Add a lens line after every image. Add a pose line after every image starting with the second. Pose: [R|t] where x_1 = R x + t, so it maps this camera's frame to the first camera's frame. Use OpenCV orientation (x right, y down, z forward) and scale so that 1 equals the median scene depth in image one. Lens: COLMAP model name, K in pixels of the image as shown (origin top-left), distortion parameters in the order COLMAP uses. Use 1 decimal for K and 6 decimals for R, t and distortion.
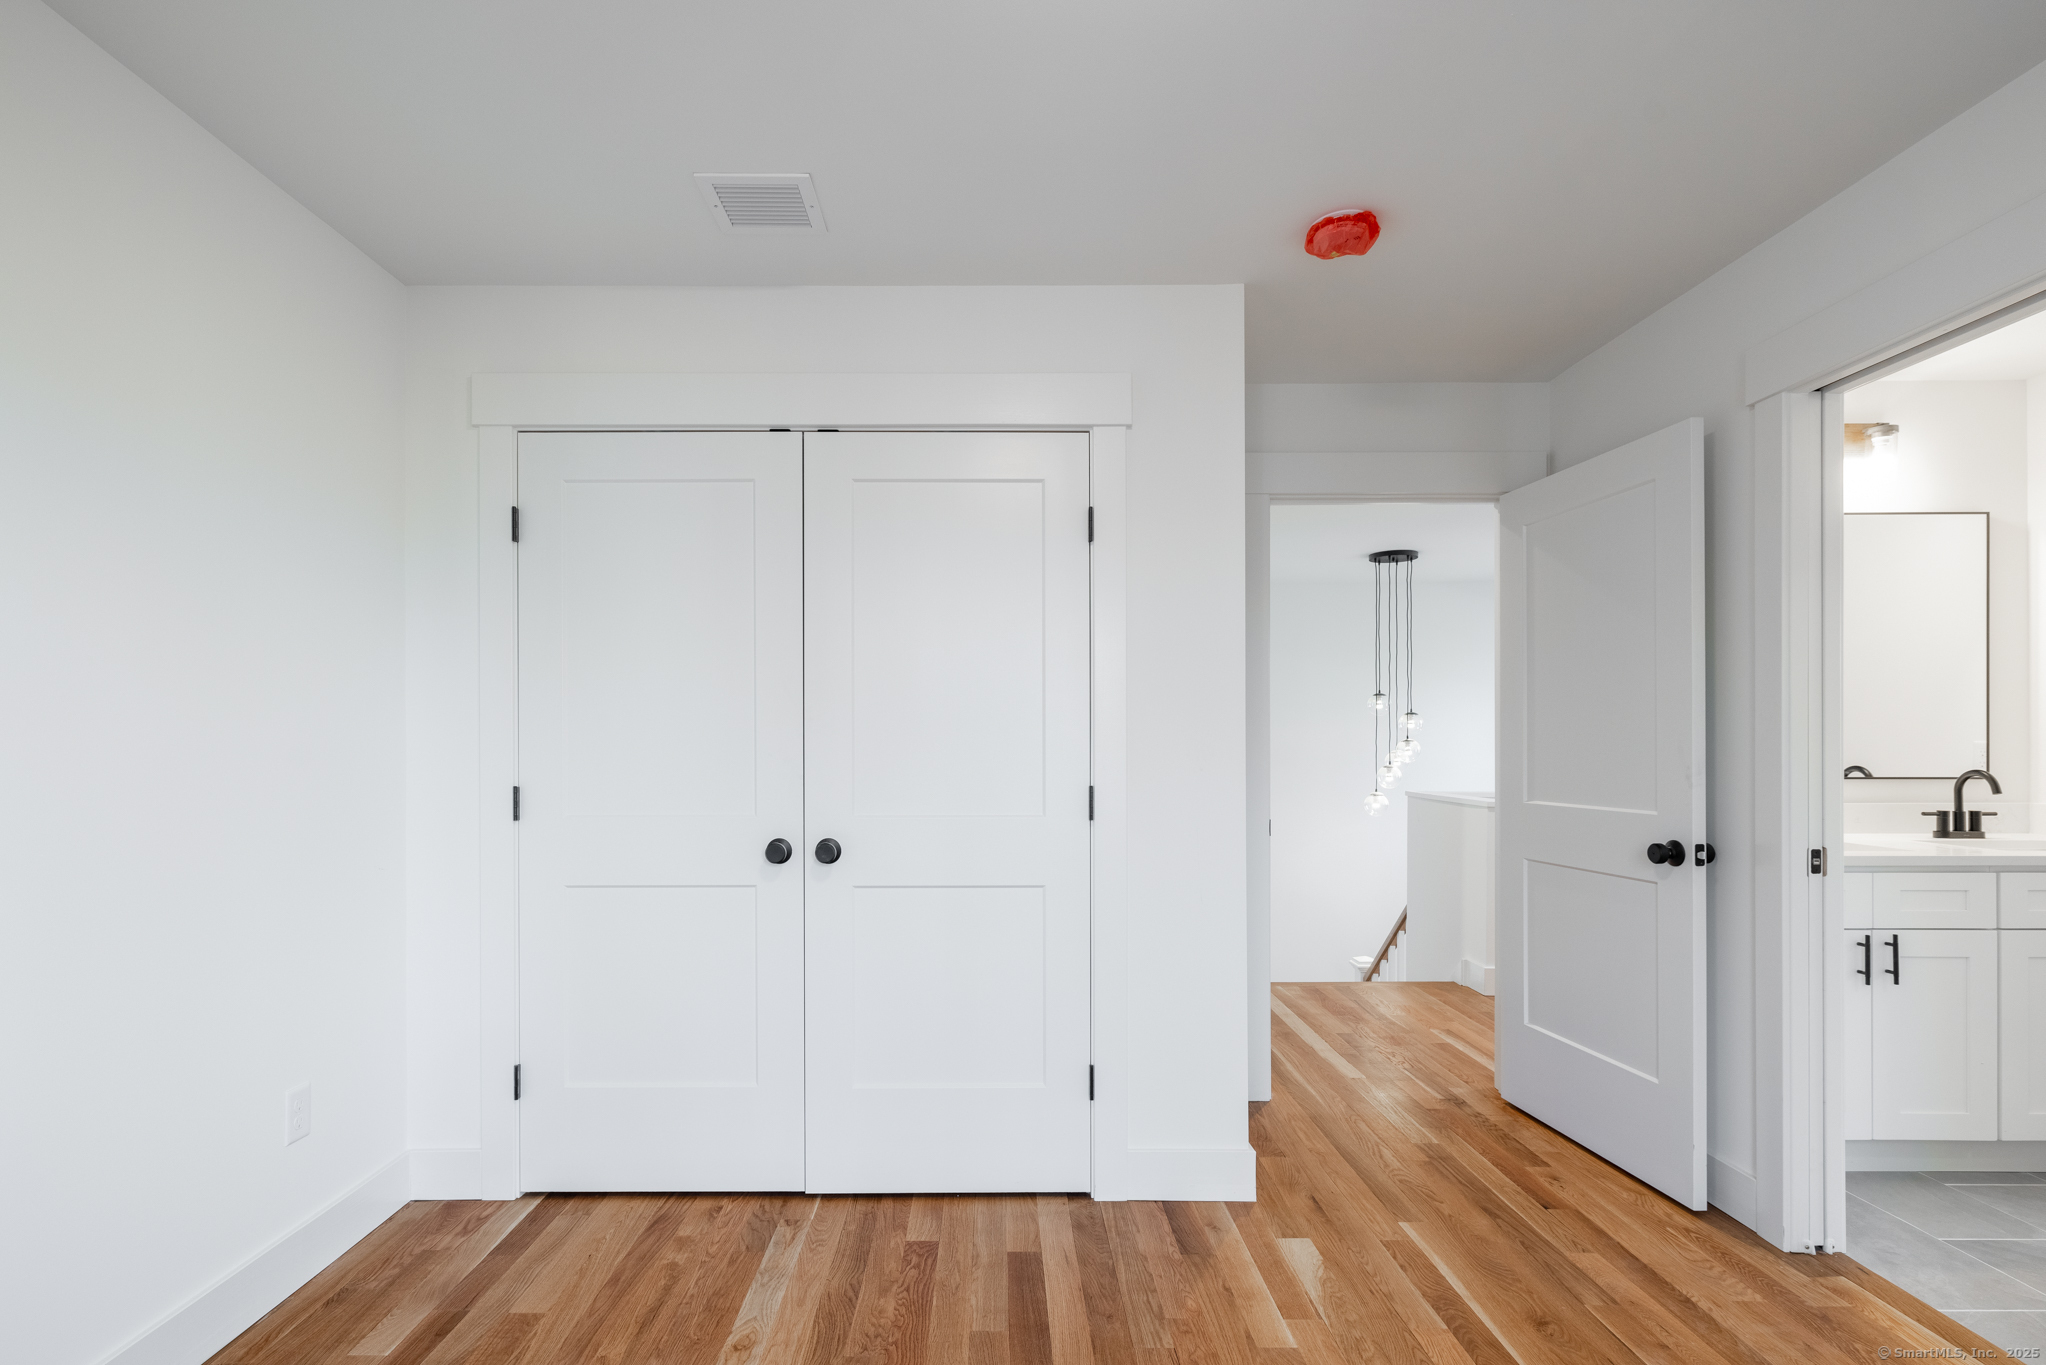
lens RADIAL K [[1021.3, 0, 1025.2], [0, 1021.3, 745.9], [0, 0, 1]] dist [0.017741, -0.000230]
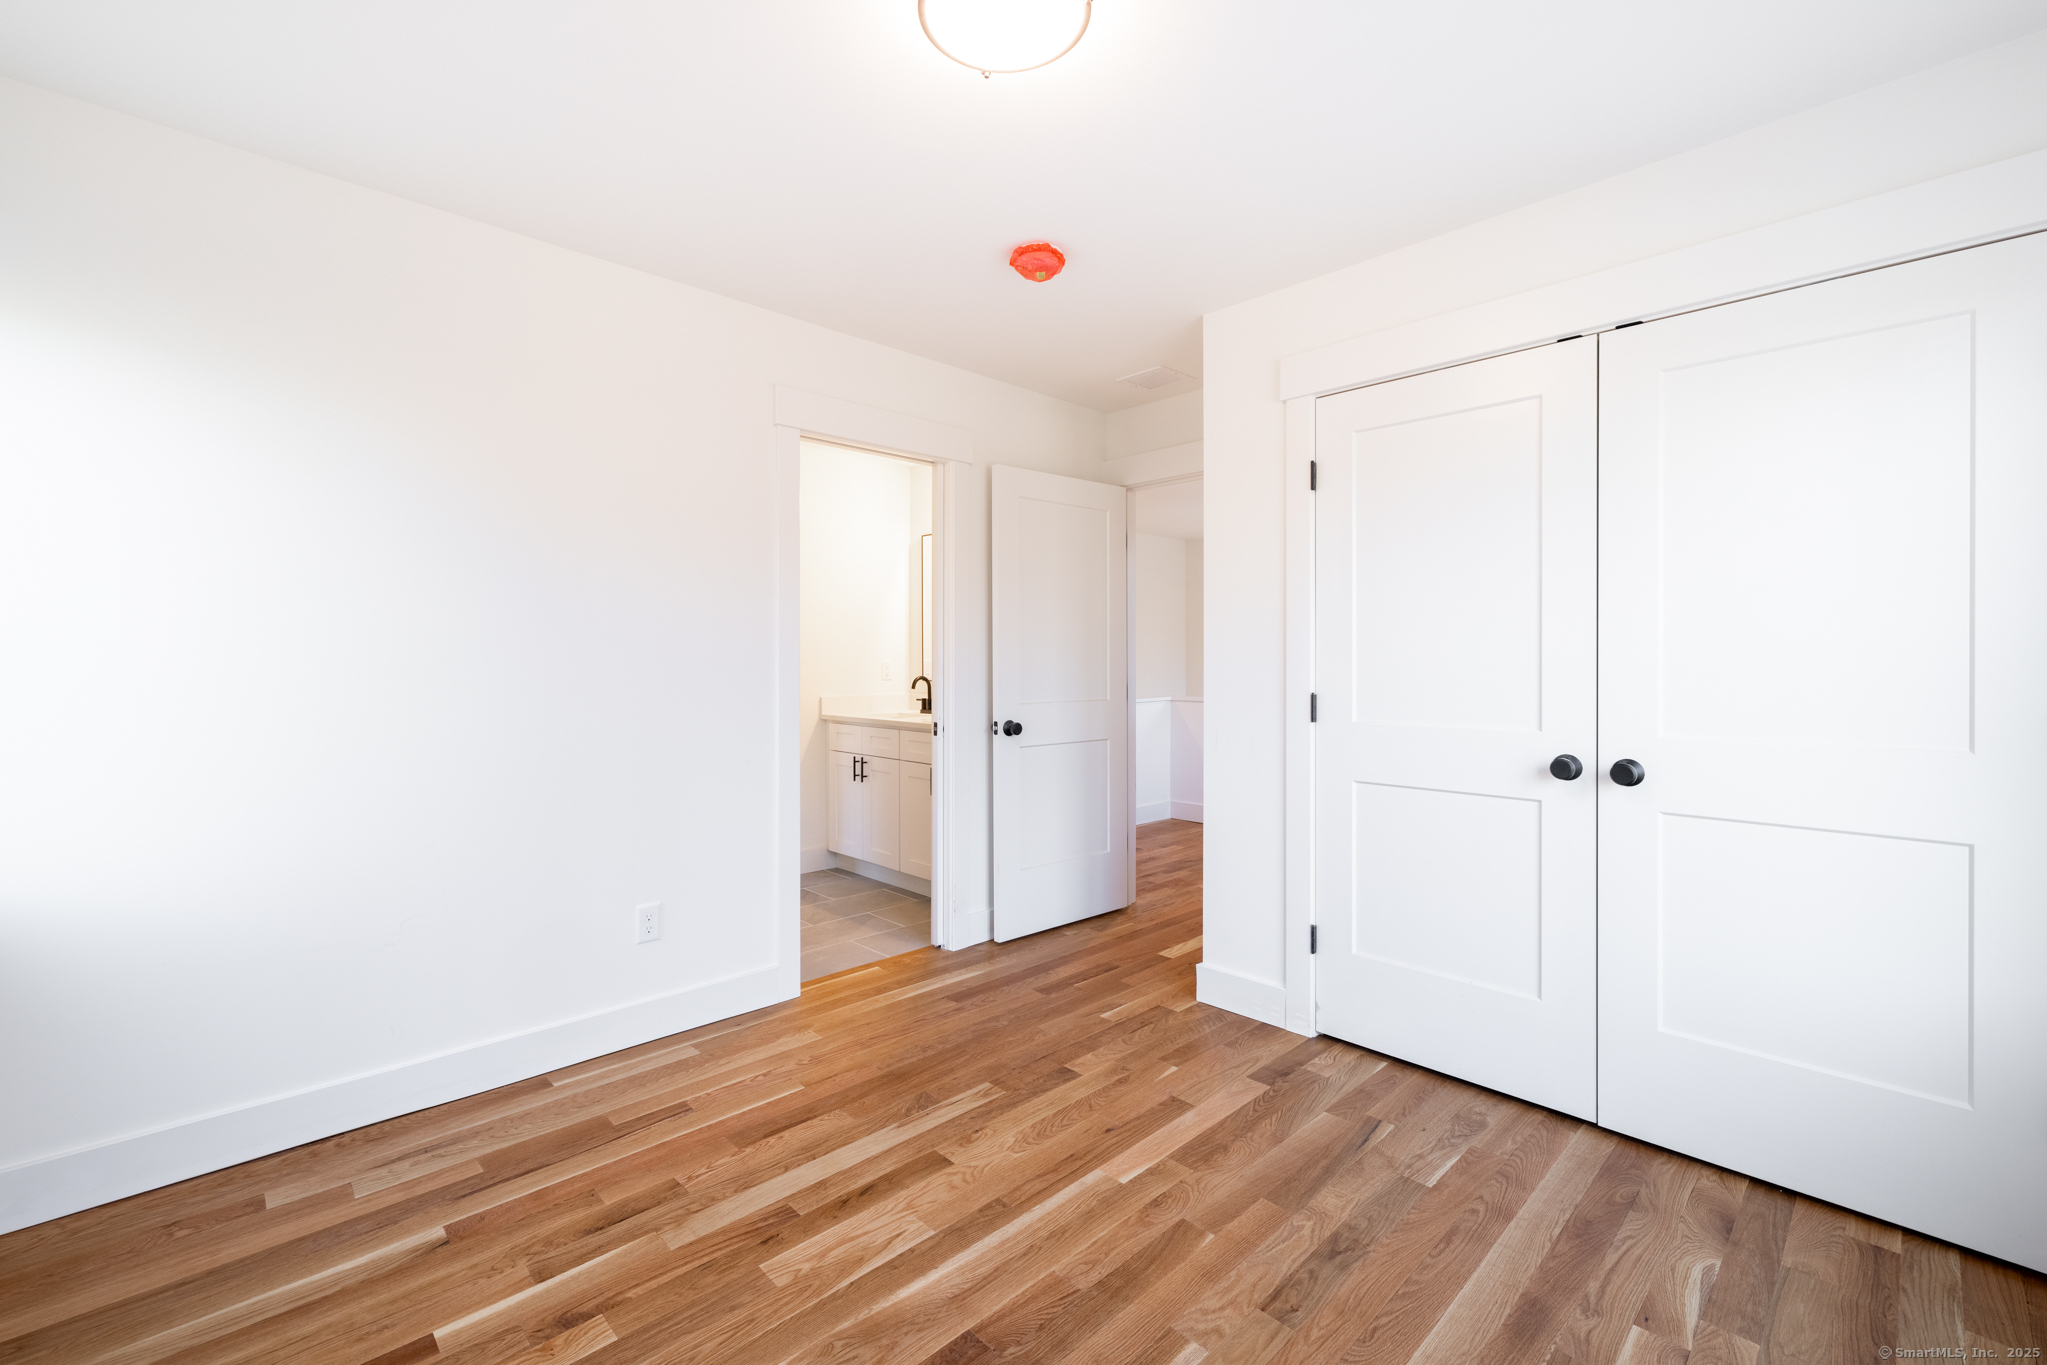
lens RADIAL K [[929.2, 0, 1006.9], [0, 929.2, 664.0], [0, 0, 1]] dist [0.000793, 0.000447]
pose [[0.680947, 0.005257, -0.732313, 2.322711], [-0.002490, 0.999985, 0.004864, -0.005548], [0.732328, -0.001488, 0.680950, -0.004101]]
